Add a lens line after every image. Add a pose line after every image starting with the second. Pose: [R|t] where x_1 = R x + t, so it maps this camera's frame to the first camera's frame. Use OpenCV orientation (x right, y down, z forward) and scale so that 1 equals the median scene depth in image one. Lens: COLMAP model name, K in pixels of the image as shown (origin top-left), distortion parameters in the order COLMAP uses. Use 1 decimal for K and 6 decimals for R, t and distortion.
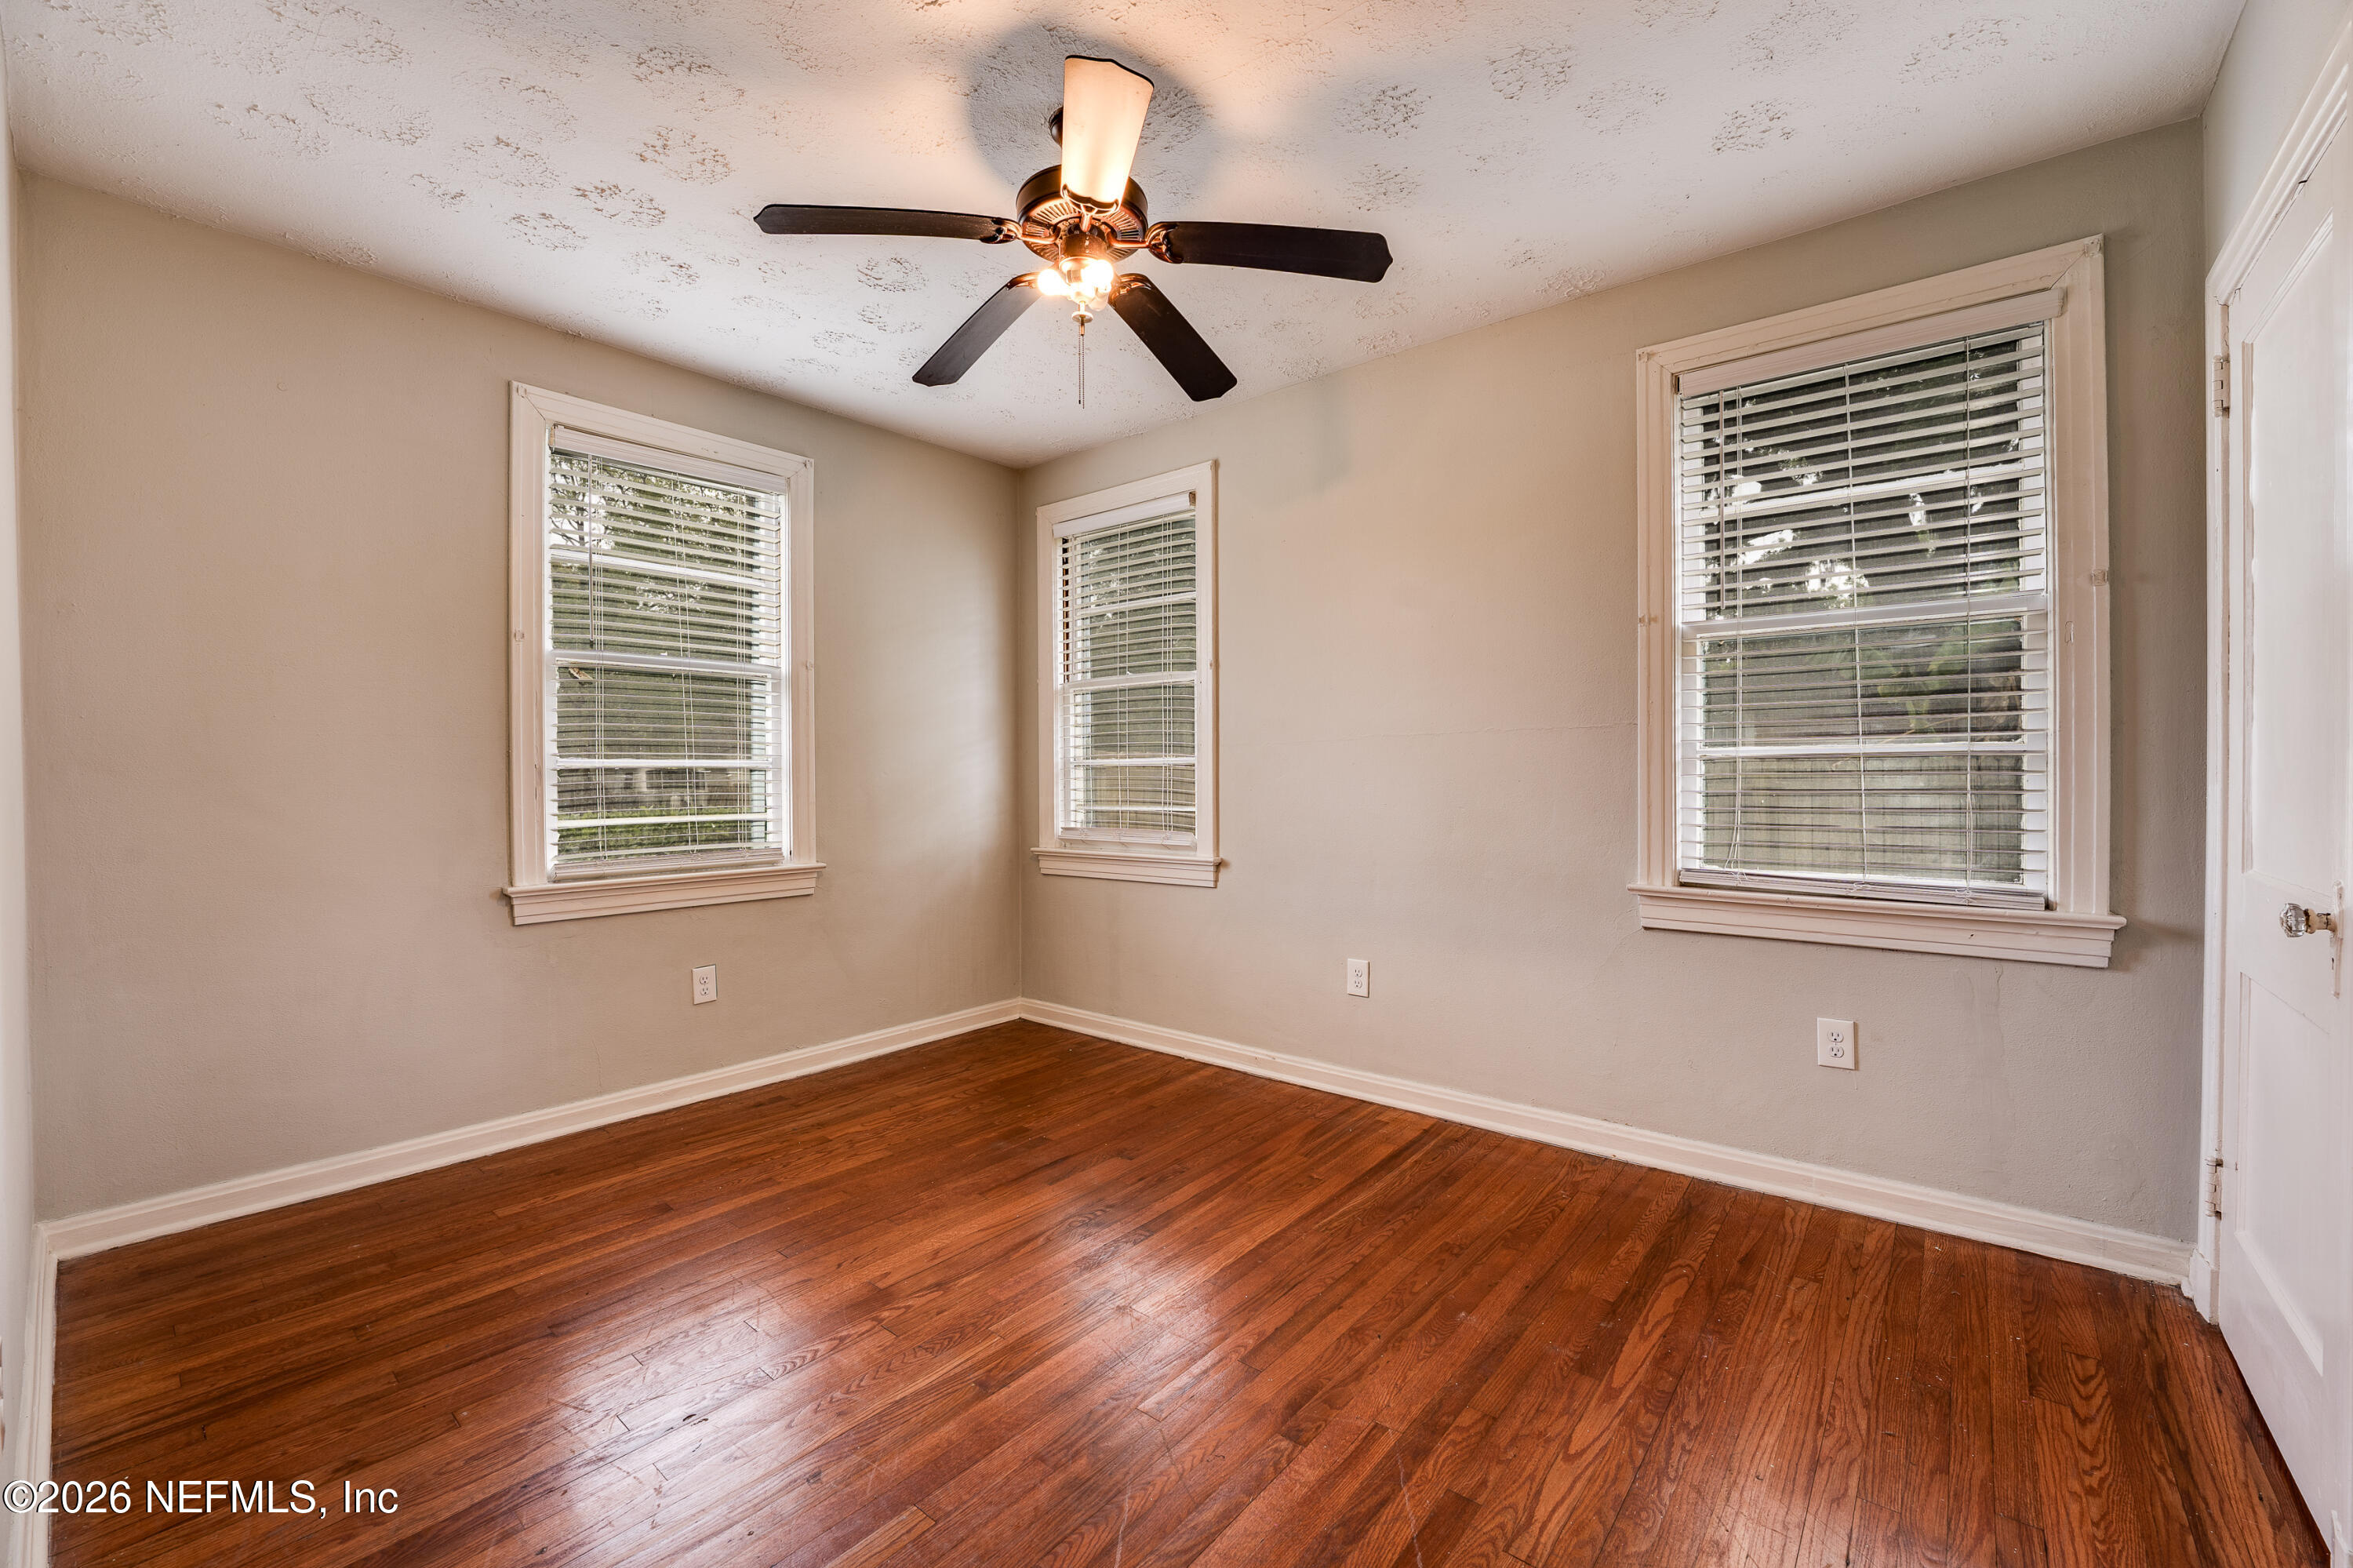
lens RADIAL K [[959.3, 0, 1172.7], [0, 959.3, 782.0], [0, 0, 1]] dist [-0.030409, 0.004244]
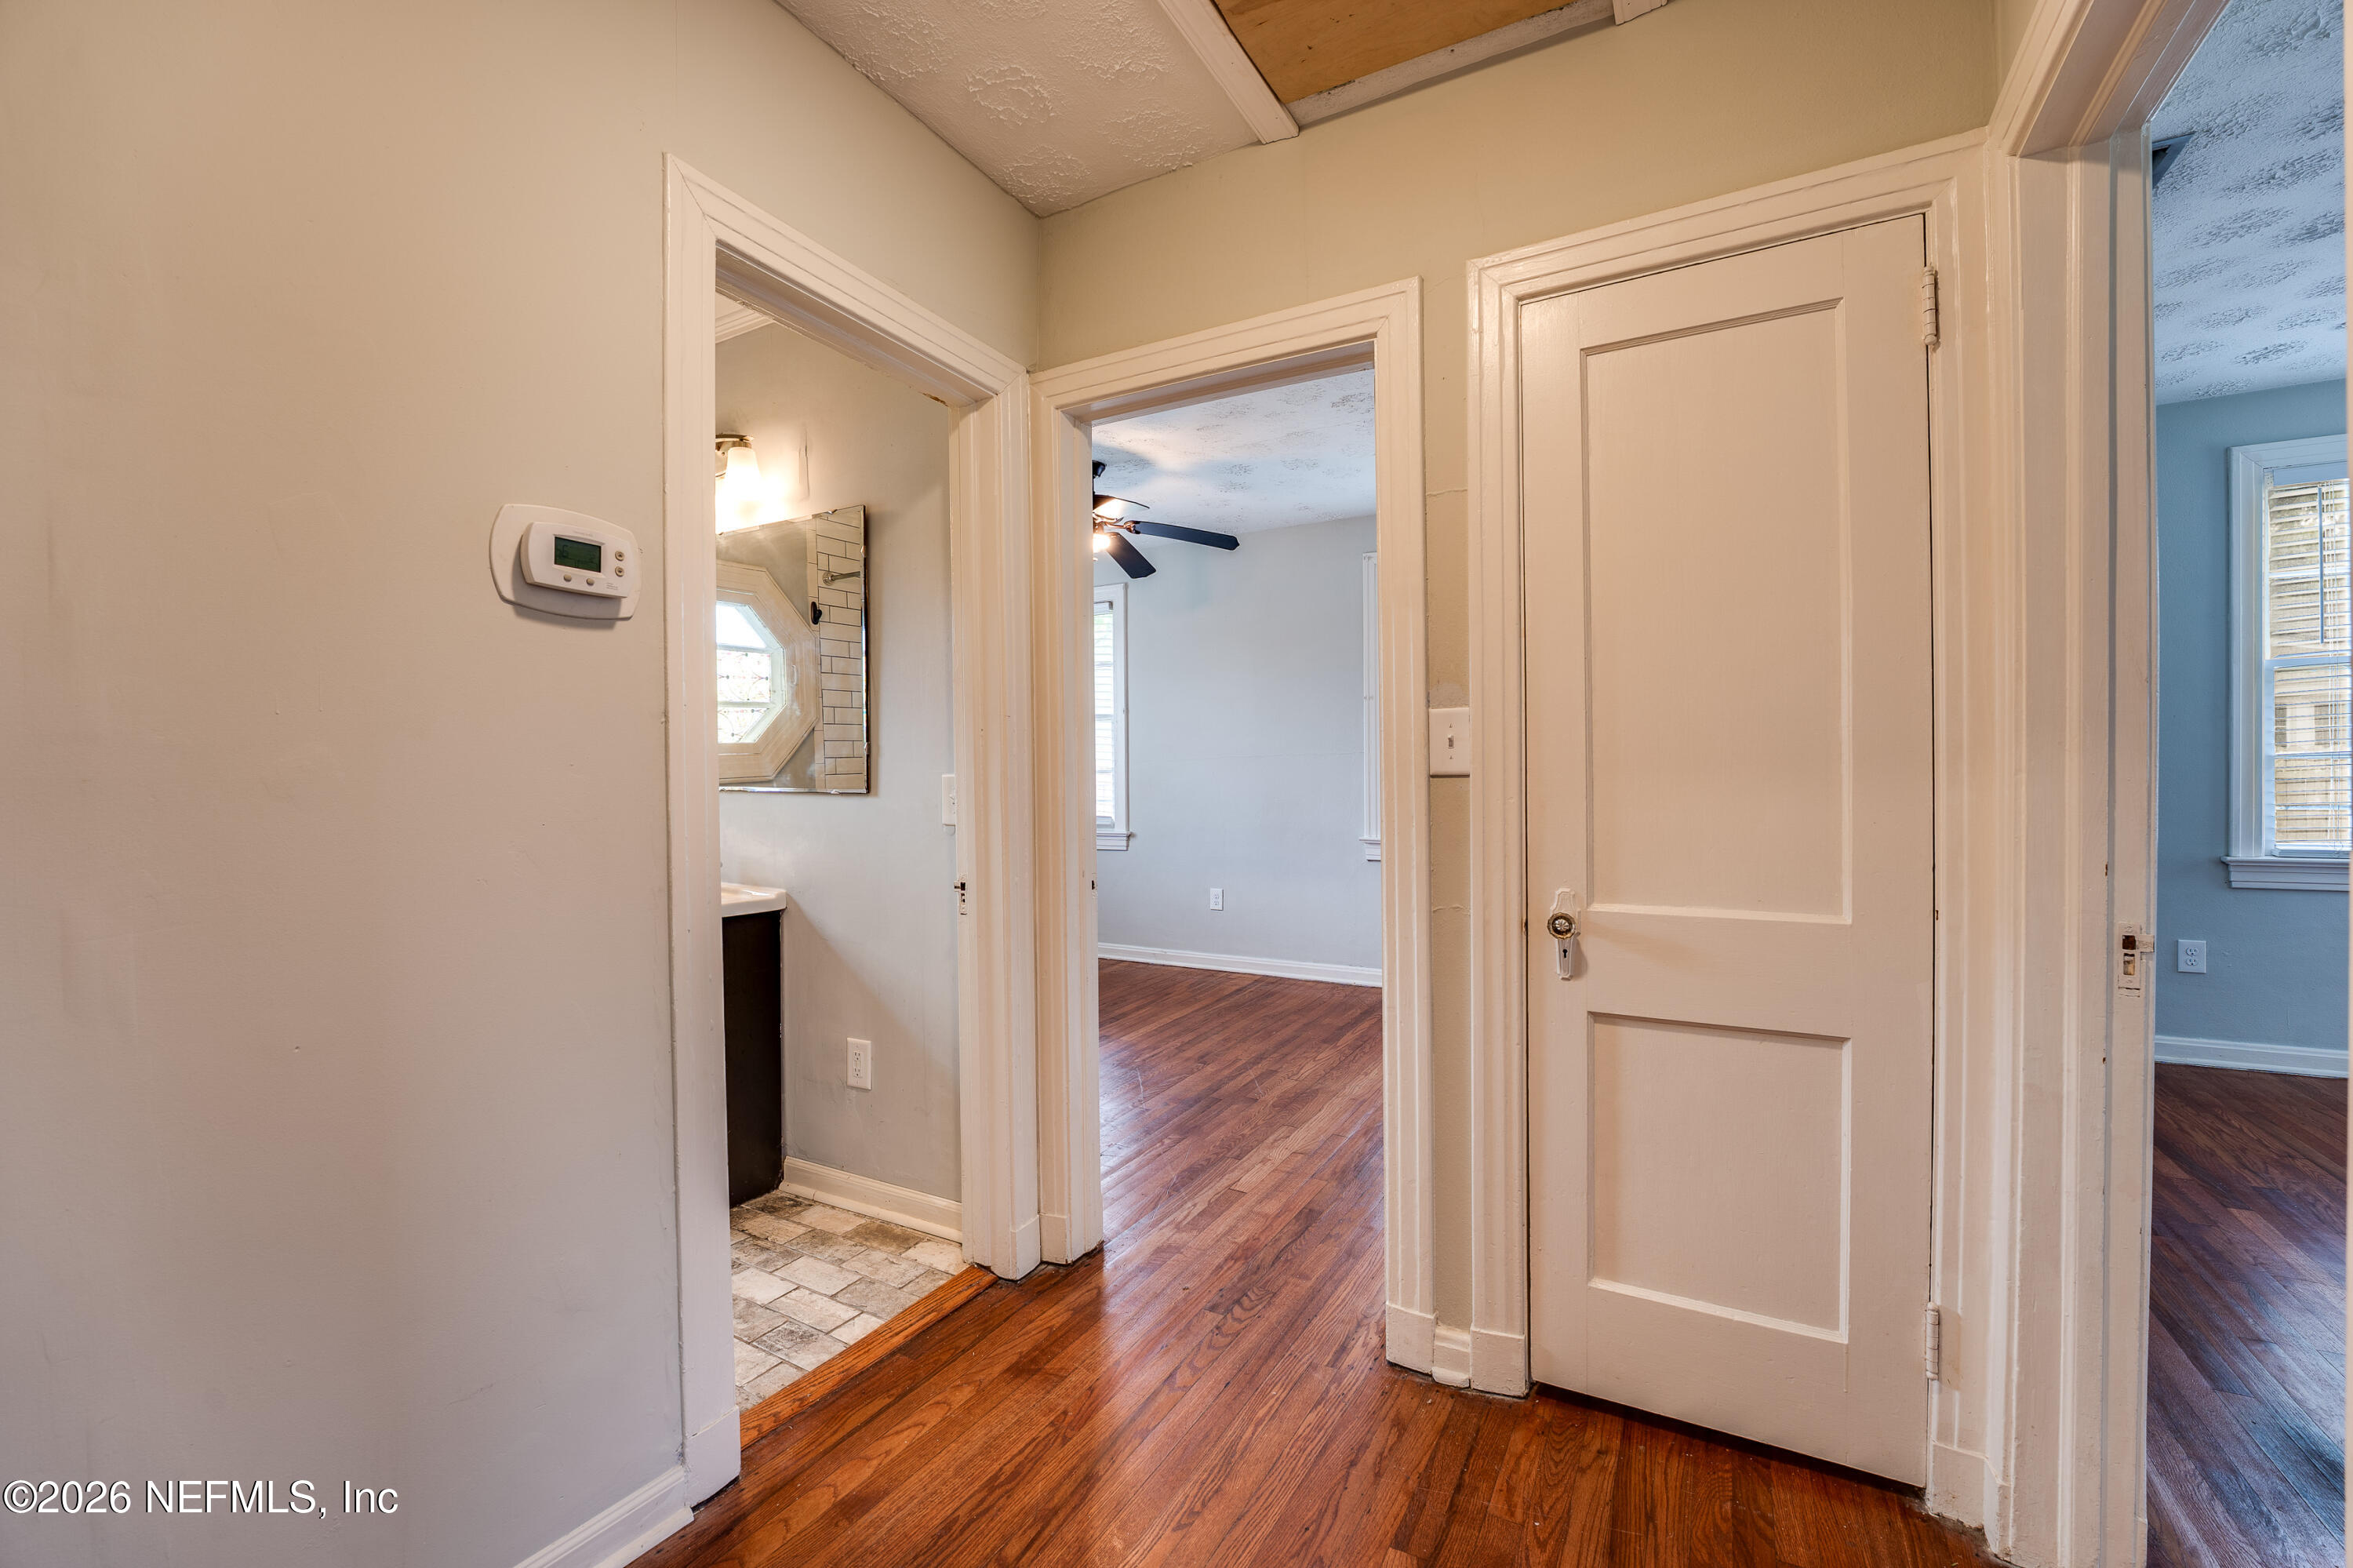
lens RADIAL K [[959.3, 0, 1172.5], [0, 959.3, 783.8], [0, 0, 1]] dist [-0.030409, 0.004244]
pose [[0.984844, -0.004872, 0.173376, -0.249788], [0.004990, 0.999988, -0.000242, -0.000220], [-0.173373, 0.001104, 0.984856, -0.933040]]
